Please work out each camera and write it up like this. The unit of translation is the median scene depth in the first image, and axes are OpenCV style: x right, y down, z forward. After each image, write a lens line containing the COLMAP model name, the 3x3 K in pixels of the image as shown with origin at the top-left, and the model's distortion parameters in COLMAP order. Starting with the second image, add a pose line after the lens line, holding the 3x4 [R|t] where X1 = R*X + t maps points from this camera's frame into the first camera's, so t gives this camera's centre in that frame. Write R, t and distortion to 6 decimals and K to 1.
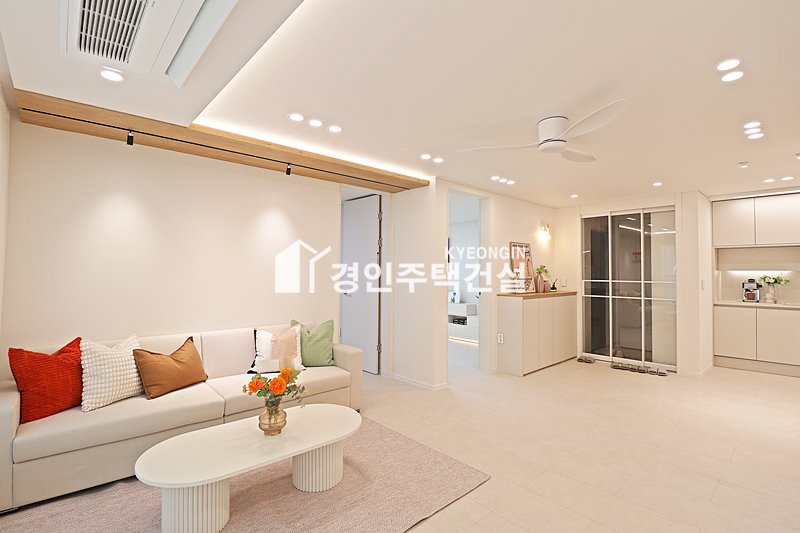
lens RADIAL K [[373.1, 0, 400.0], [0, 373.1, 266.5], [0, 0, 1]] dist [0.000995, -0.000184]
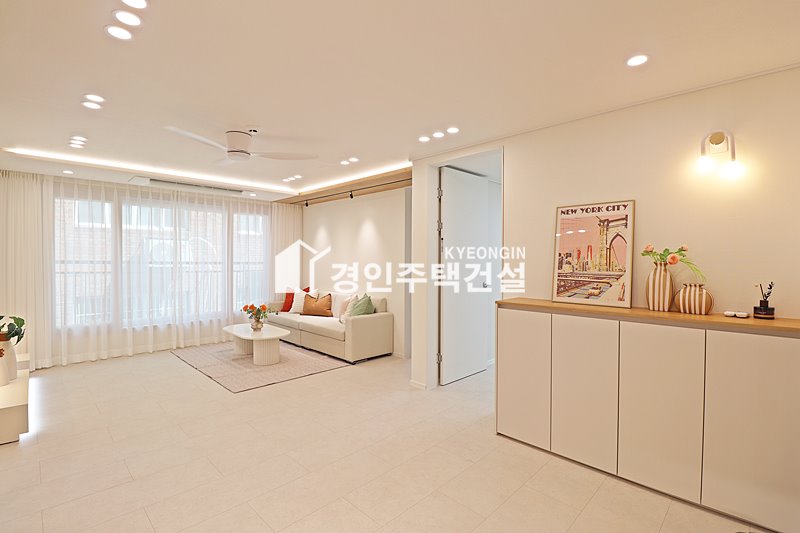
lens RADIAL K [[357.7, 0, 400.0], [0, 357.7, 266.5], [0, 0, 1]] dist [-0.000615, -0.000223]
pose [[0.025116, 0.021858, -0.999446, 0.786275], [-0.002048, 0.999760, 0.021813, 0.011837], [0.999682, 0.001499, 0.025155, 0.726398]]
